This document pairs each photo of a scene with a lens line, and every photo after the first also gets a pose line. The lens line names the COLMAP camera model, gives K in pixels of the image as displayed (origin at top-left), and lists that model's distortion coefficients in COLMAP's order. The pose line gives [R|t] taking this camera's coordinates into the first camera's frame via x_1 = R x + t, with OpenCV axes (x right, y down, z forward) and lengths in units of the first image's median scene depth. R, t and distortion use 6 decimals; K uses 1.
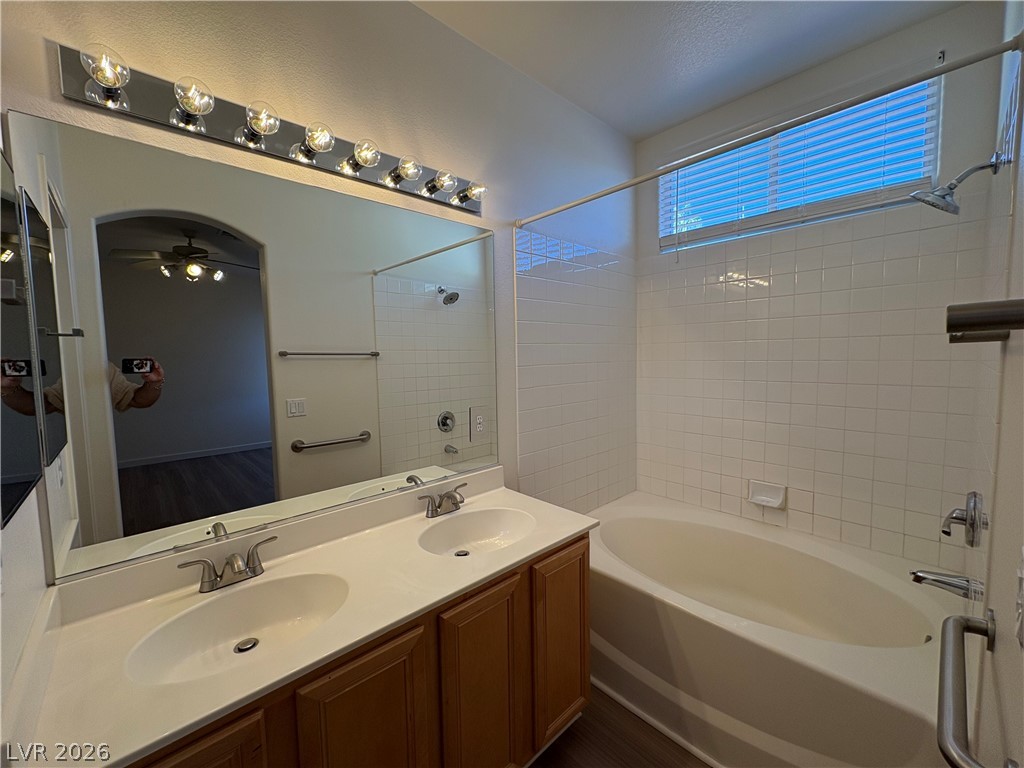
lens RADIAL K [[407.9, 0, 512.0], [0, 407.9, 384.0], [0, 0, 1]] dist [-0.000903, -0.000222]
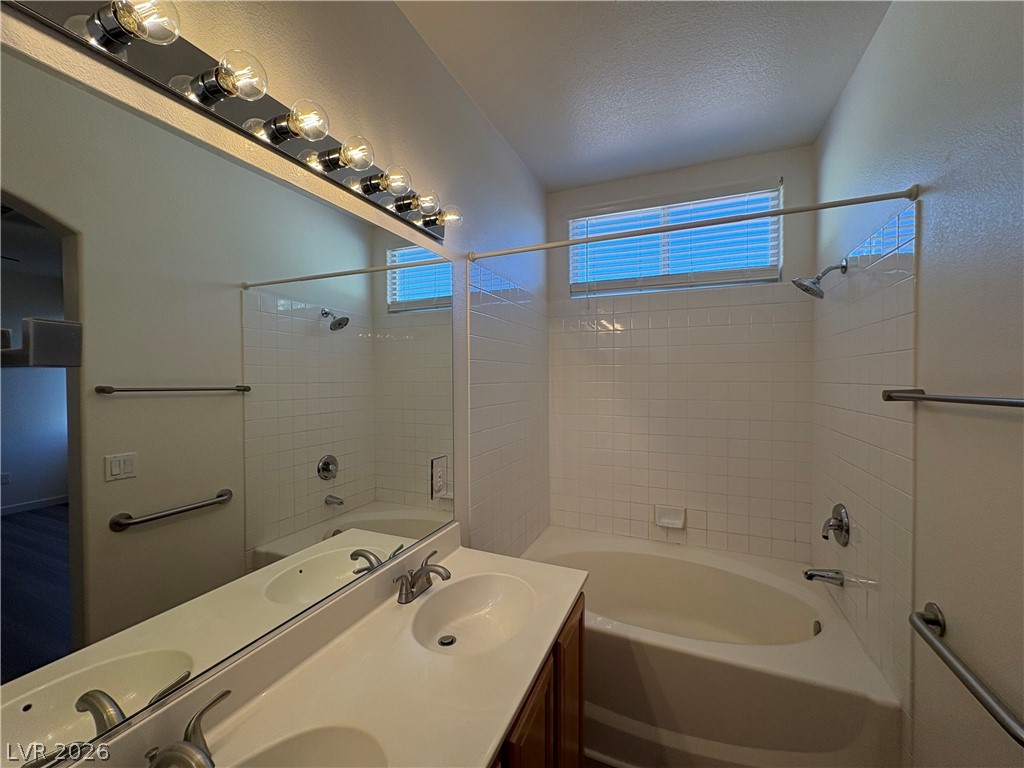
lens RADIAL K [[407.5, 0, 512.0], [0, 407.5, 384.0], [0, 0, 1]] dist [0.000890, 0.000091]
pose [[0.917705, 0.010215, 0.397132, -0.306993], [0.014600, 0.998127, -0.059411, -0.050433], [-0.396995, 0.060320, 0.915837, 0.139671]]
